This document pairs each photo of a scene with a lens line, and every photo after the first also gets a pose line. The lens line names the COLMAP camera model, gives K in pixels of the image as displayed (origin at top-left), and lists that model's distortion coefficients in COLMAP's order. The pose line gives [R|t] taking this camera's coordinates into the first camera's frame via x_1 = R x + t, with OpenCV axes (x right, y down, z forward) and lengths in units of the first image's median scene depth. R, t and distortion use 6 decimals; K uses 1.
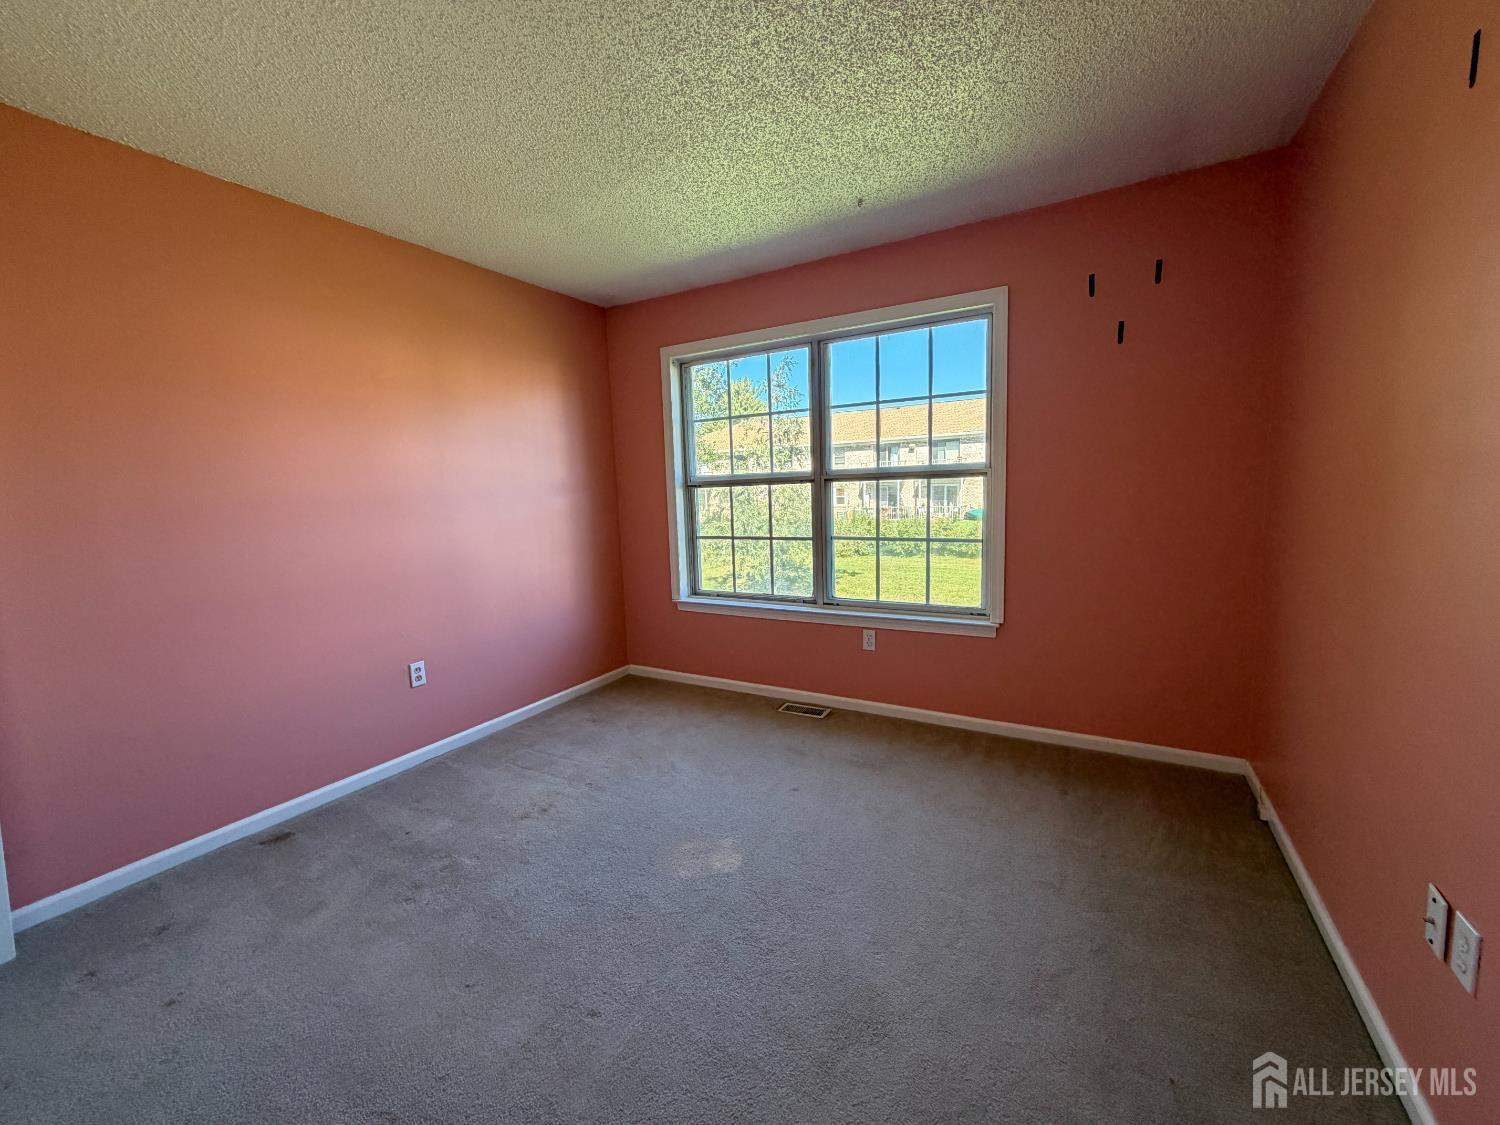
lens RADIAL K [[600.0, 0, 753.0], [0, 600.0, 552.8], [0, 0, 1]] dist [0.000162, 0.000085]
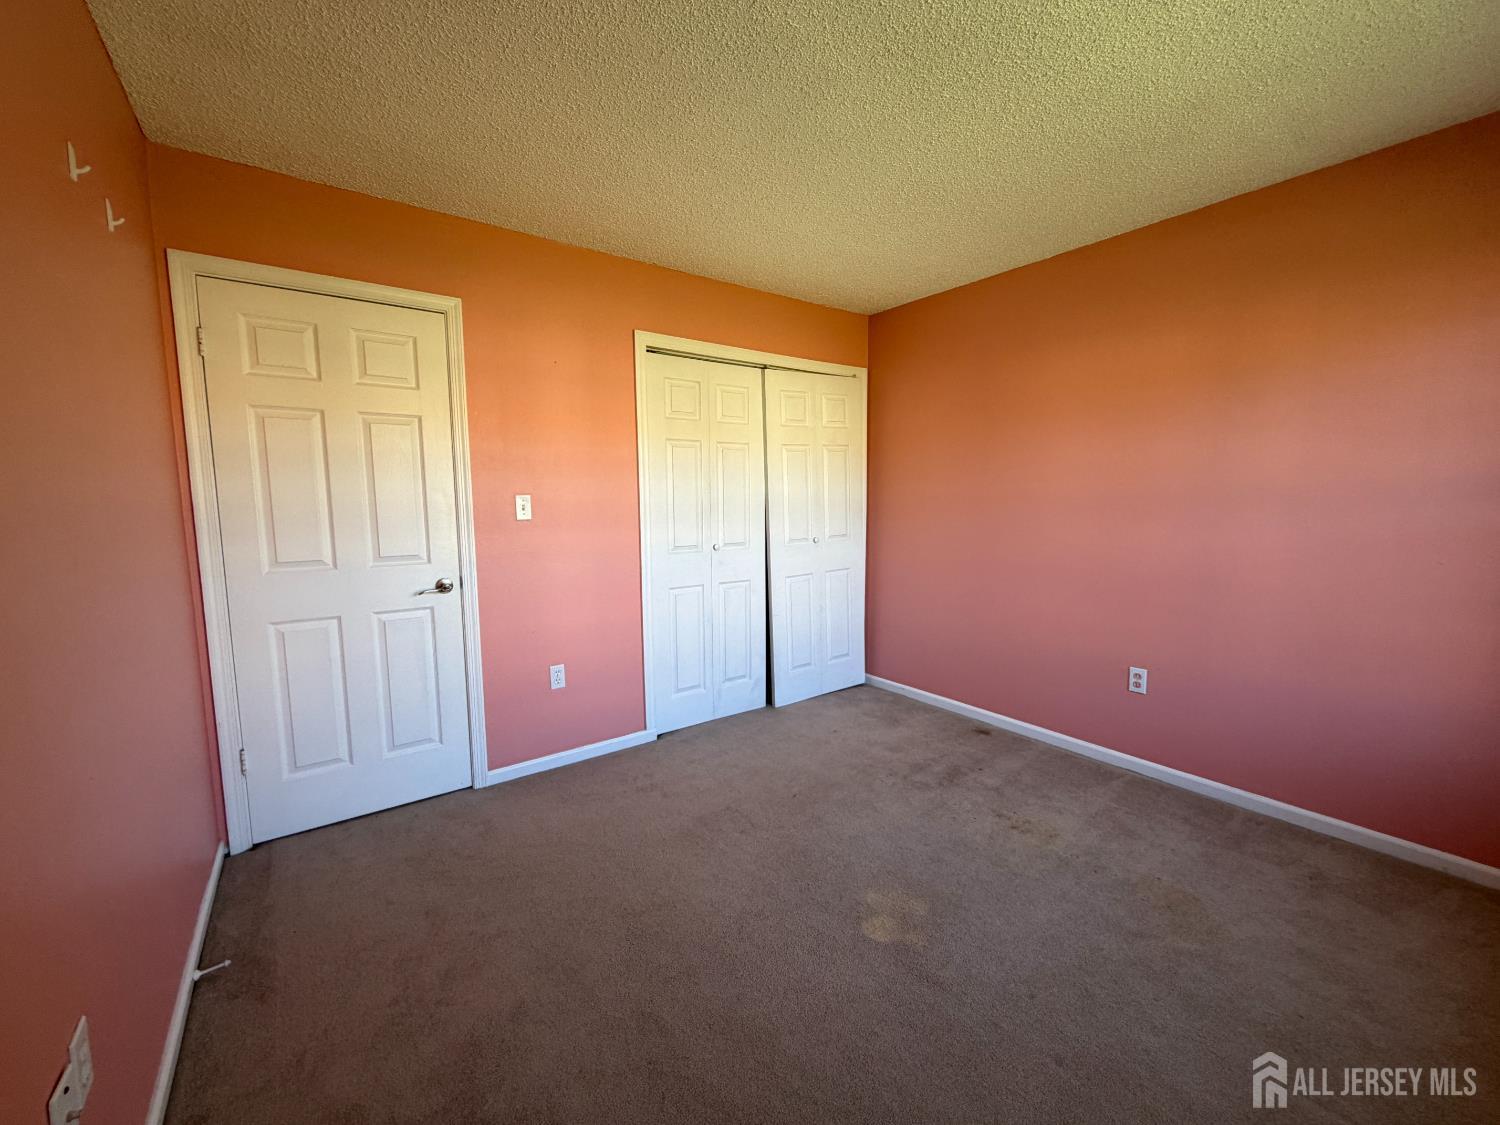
lens RADIAL K [[600.0, 0, 753.4], [0, 600.0, 566.8], [0, 0, 1]] dist [0.000162, 0.000085]
pose [[-0.401251, 0.139294, -0.905315, 0.534837], [-0.079250, 0.979383, 0.185816, -0.105904], [0.912533, 0.146305, -0.381940, 0.785617]]
